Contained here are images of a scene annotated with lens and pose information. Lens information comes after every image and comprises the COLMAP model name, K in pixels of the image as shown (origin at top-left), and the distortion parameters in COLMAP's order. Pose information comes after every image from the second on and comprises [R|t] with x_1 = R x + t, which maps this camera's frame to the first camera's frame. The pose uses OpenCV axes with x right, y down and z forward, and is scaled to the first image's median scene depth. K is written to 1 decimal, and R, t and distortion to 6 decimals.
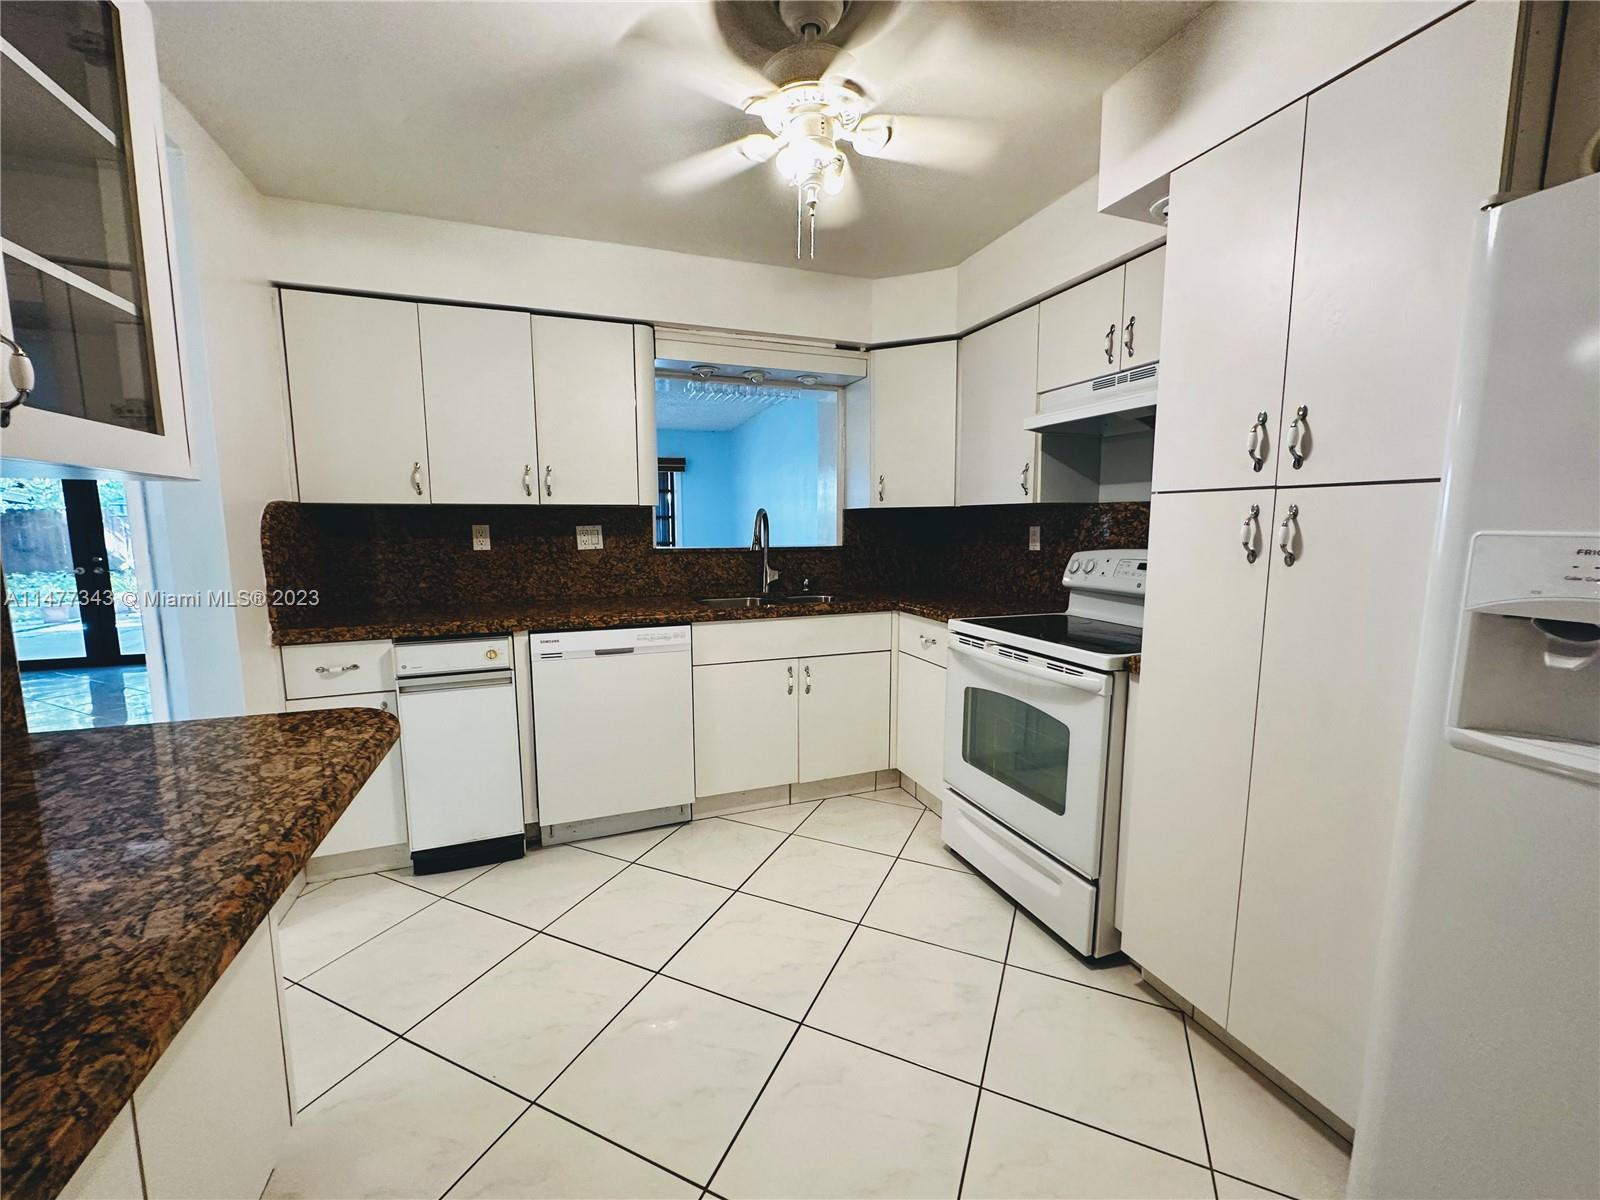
lens RADIAL K [[637.5, 0, 799.7], [0, 637.5, 600.5], [0, 0, 1]] dist [-0.003086, 0.000113]
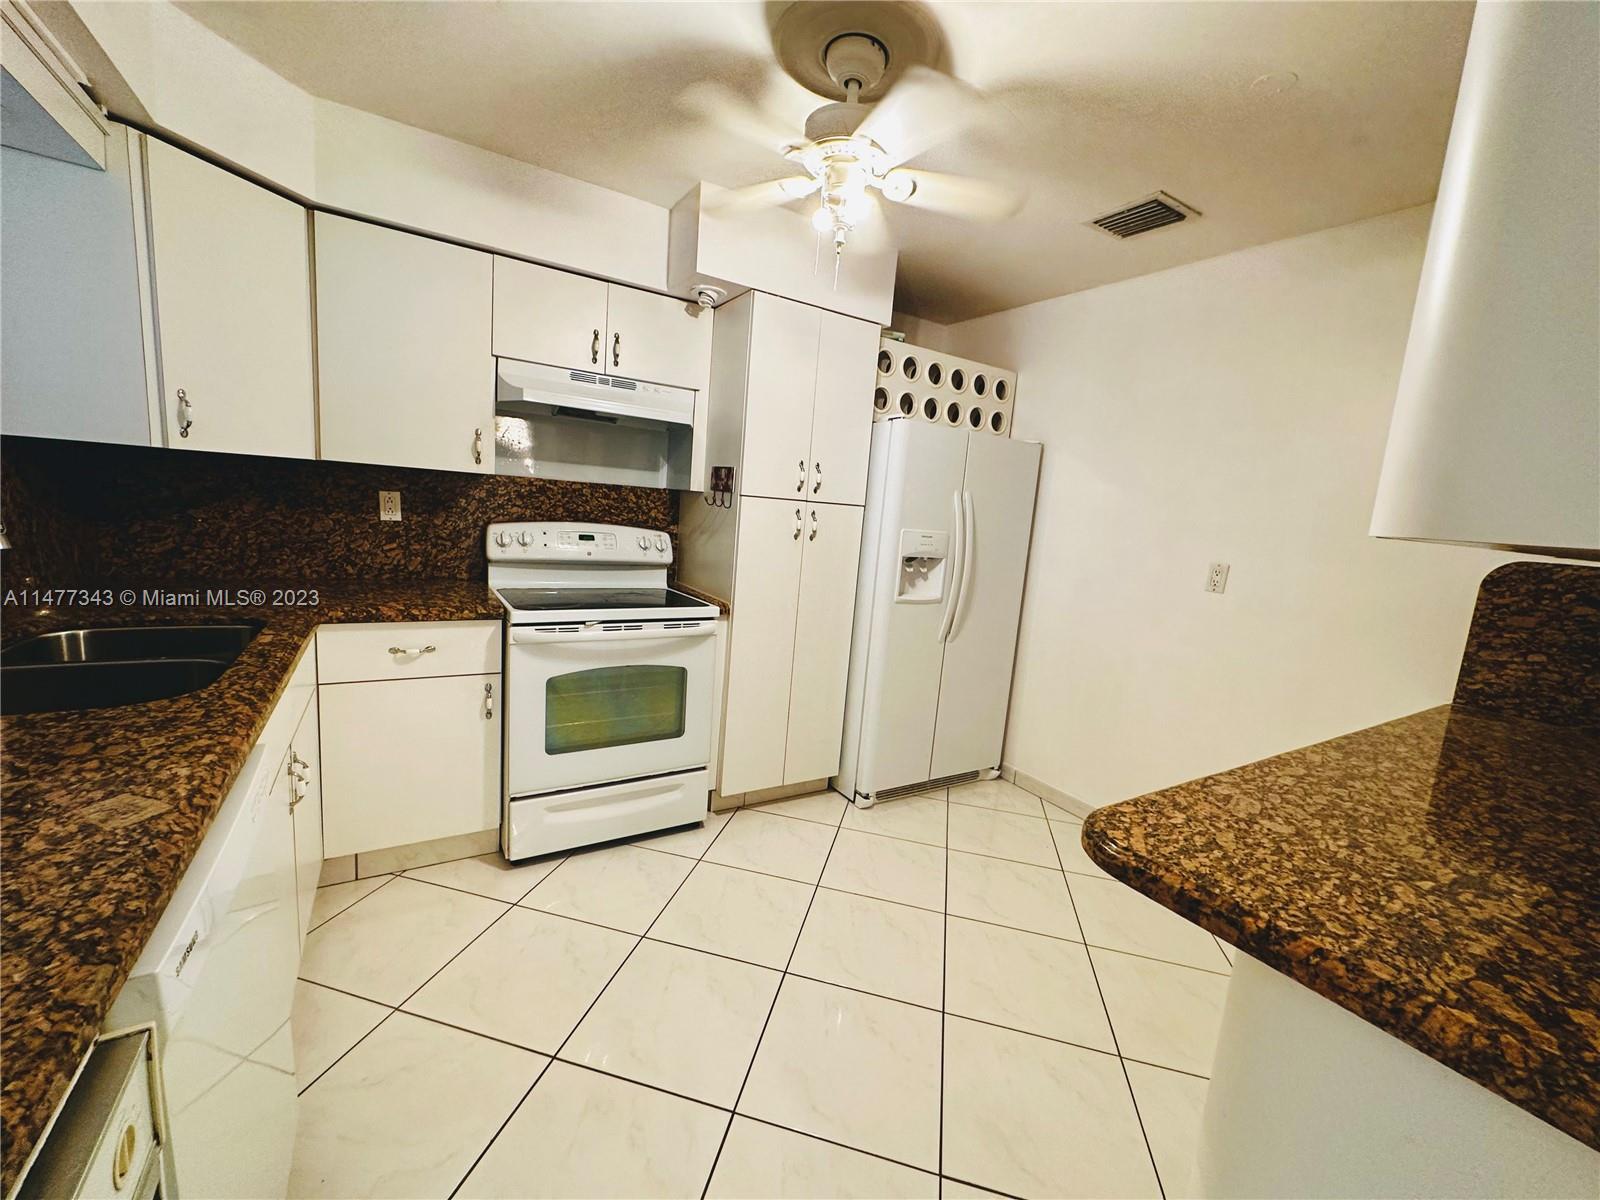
lens RADIAL K [[637.5, 0, 799.3], [0, 637.5, 599.3], [0, 0, 1]] dist [-0.003086, 0.000113]
pose [[-0.187373, -0.161250, 0.968963, -0.955955], [0.039713, 0.984384, 0.171496, -0.170880], [-0.981486, 0.070614, -0.178044, 1.093771]]
